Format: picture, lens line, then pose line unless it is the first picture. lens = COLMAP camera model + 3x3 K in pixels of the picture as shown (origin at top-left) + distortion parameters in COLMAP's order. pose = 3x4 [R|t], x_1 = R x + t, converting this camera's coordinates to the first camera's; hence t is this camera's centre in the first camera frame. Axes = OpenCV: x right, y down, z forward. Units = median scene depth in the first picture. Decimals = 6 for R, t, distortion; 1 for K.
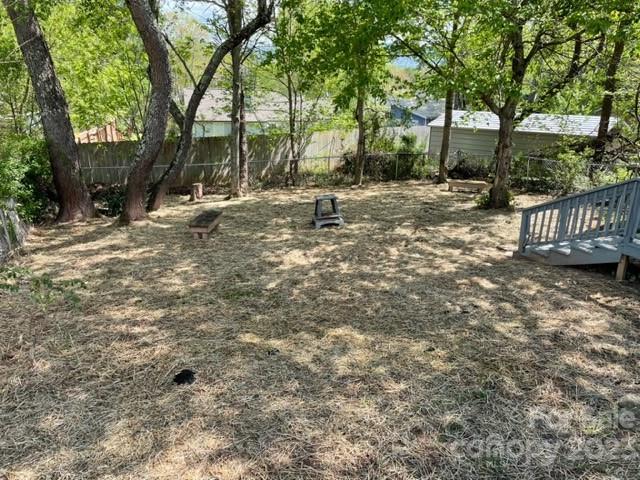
lens RADIAL K [[478.6, 0, 318.3], [0, 478.6, 239.5], [0, 0, 1]] dist [0.087718, -0.112768]
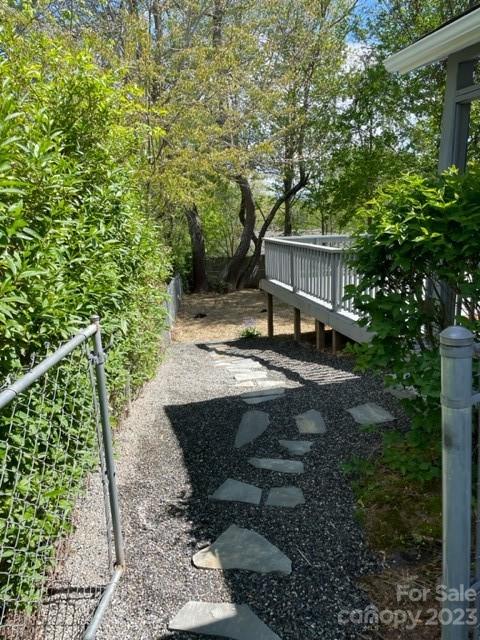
lens RADIAL K [[478.6, 0, 244.0], [0, 478.6, 319.0], [0, 0, 1]] dist [0.087718, -0.112768]
pose [[0.968092, -0.003993, -0.250563, 0.109047], [-0.025310, 0.993202, -0.113618, 0.234171], [0.249313, 0.116335, 0.961410, -0.656734]]
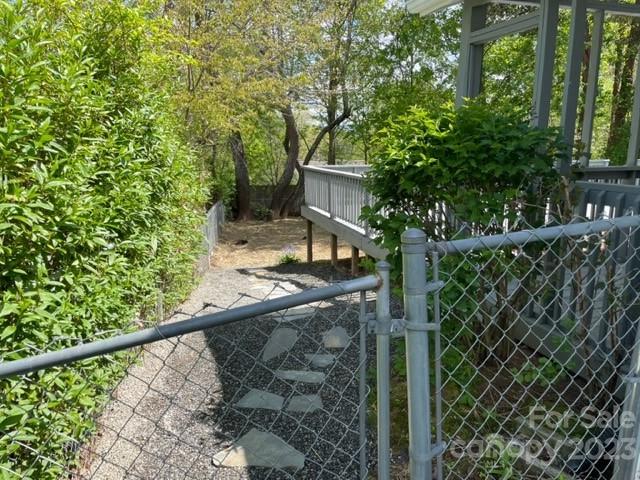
lens RADIAL K [[478.6, 0, 322.5], [0, 478.6, 236.9], [0, 0, 1]] dist [0.087718, -0.112768]
pose [[0.982780, 0.000194, -0.184779, 0.122692], [-0.026357, 0.989921, -0.139148, 0.241060], [0.182890, 0.141622, 0.972879, -0.668652]]
